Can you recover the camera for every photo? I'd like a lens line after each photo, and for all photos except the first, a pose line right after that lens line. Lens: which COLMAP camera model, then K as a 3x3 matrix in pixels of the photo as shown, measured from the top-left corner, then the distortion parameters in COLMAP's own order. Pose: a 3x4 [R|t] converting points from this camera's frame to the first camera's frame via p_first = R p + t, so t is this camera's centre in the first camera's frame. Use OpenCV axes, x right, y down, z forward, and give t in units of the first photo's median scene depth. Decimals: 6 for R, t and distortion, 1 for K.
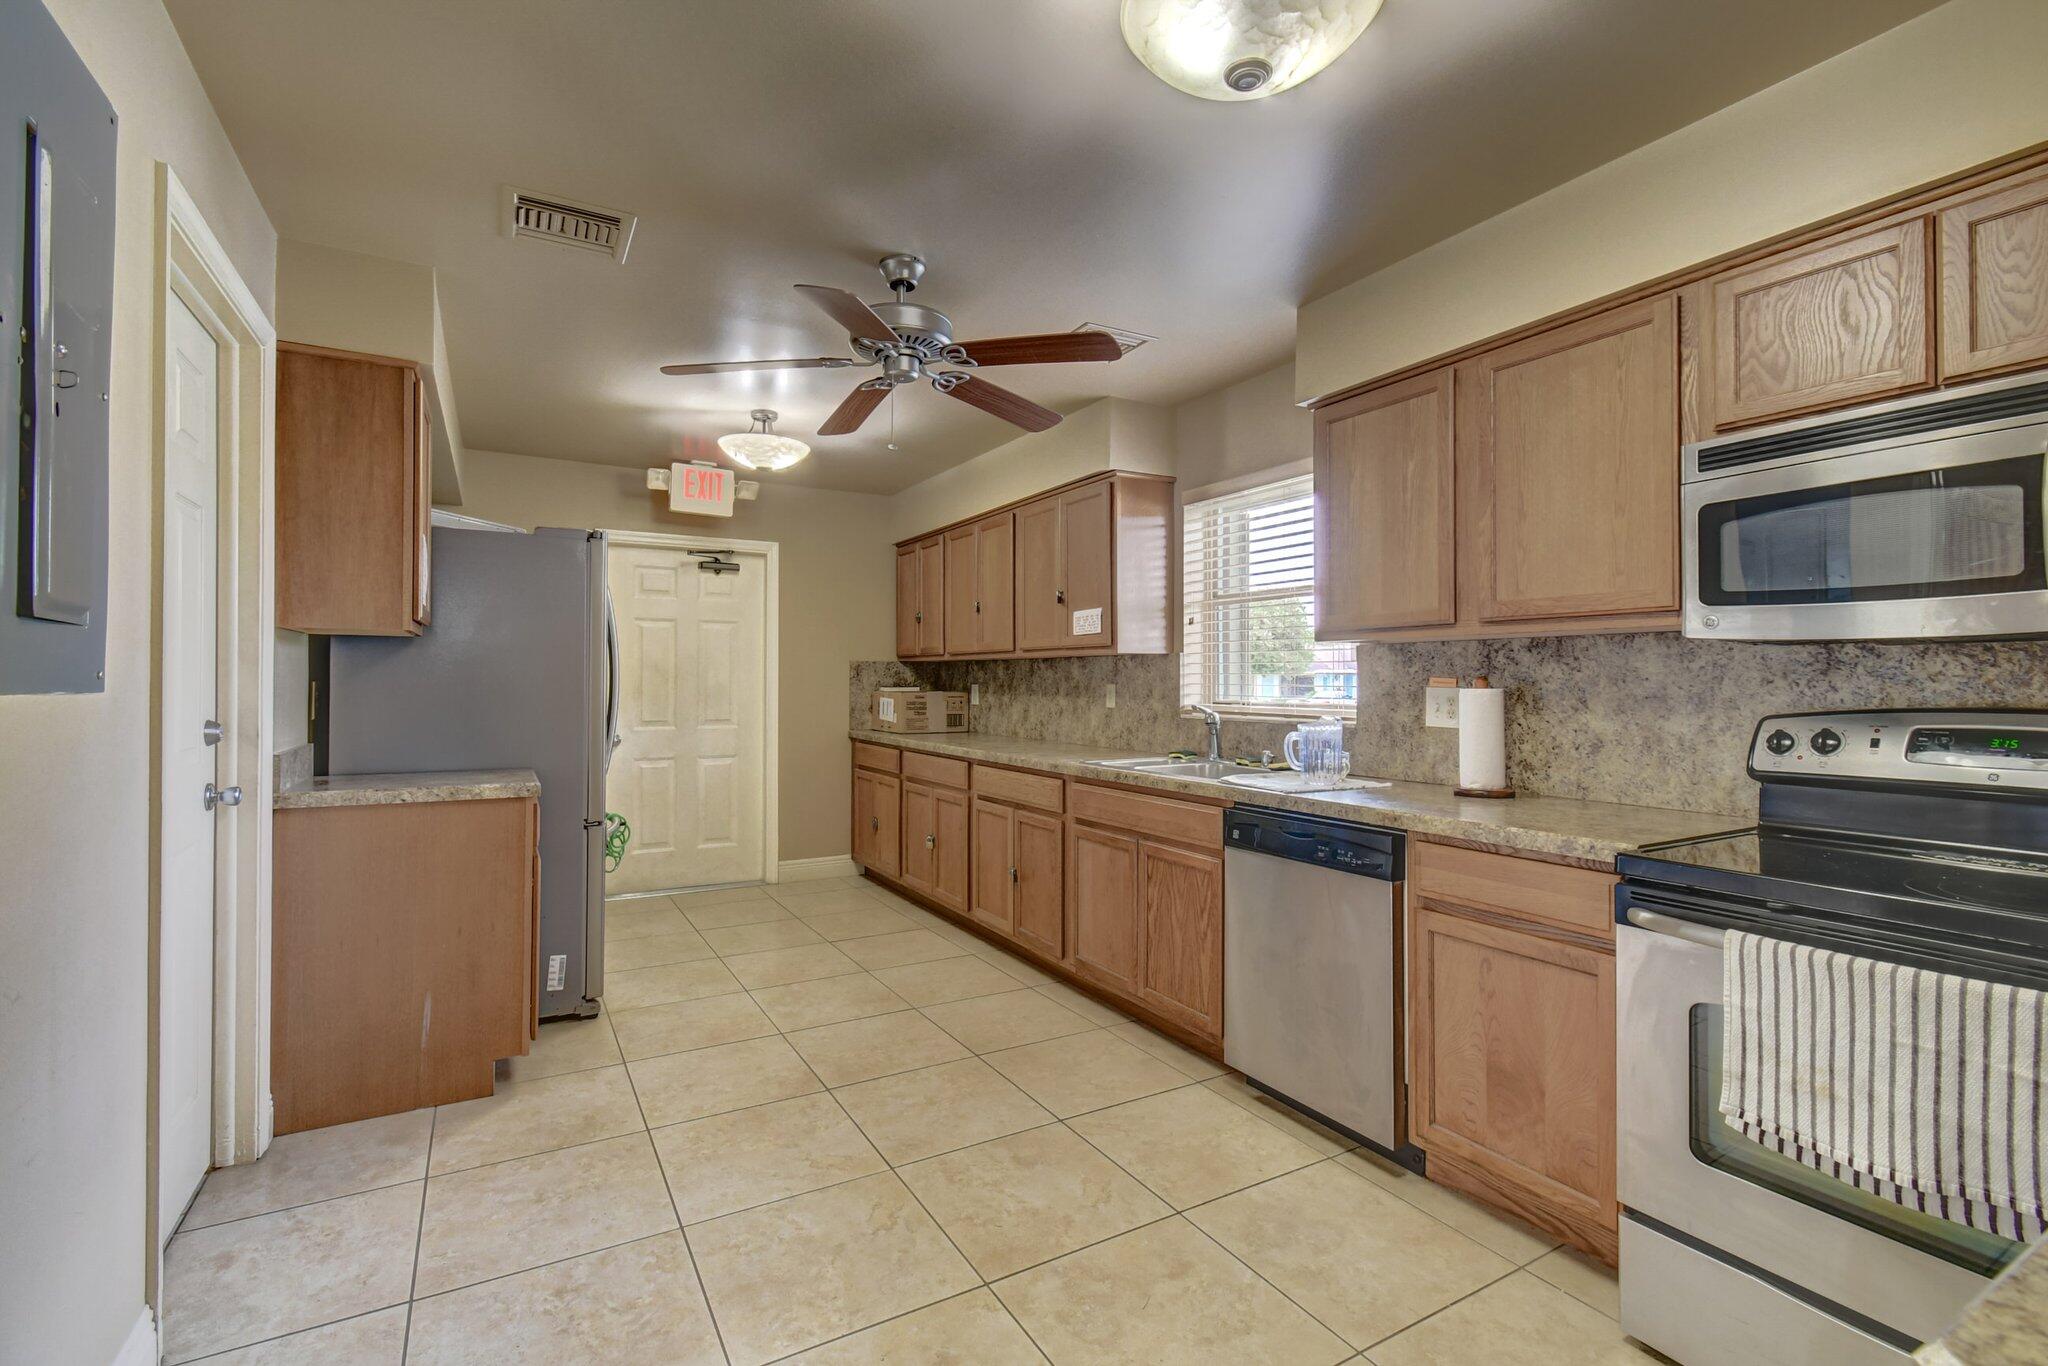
lens RADIAL K [[918.0, 0, 1024.0], [0, 918.0, 683.0], [0, 0, 1]] dist [-0.000403, 0.000055]
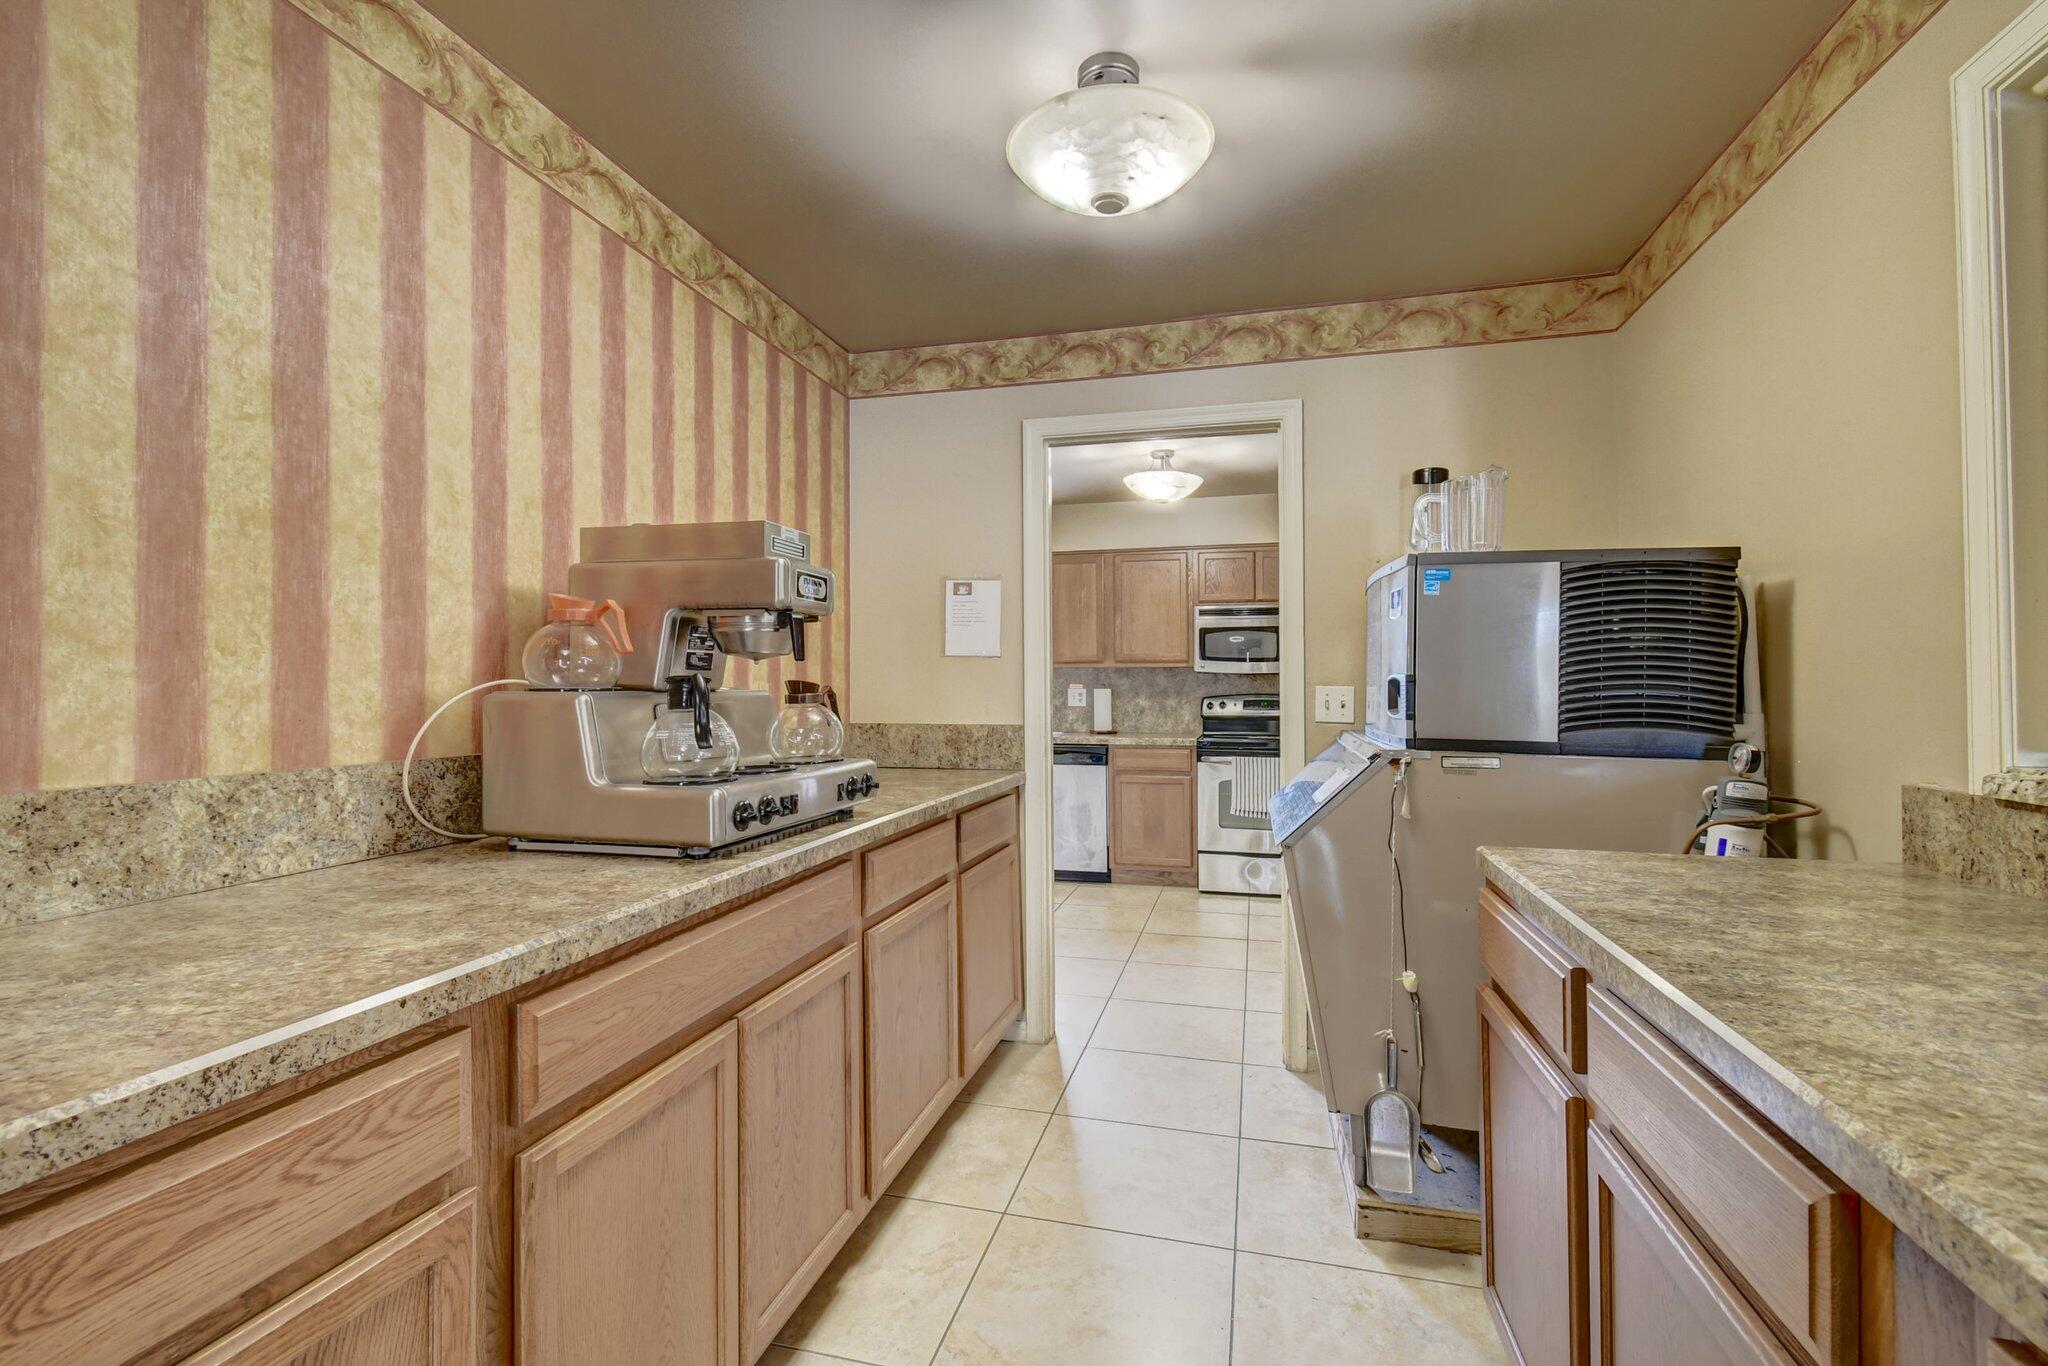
lens RADIAL K [[893.2, 0, 1024.0], [0, 893.2, 683.0], [0, 0, 1]] dist [0.000883, 0.000132]
pose [[0.704600, 0.004874, 0.709588, -1.680585], [0.001064, 0.999968, -0.007925, 0.011977], [-0.709603, 0.006338, 0.704573, -0.635407]]
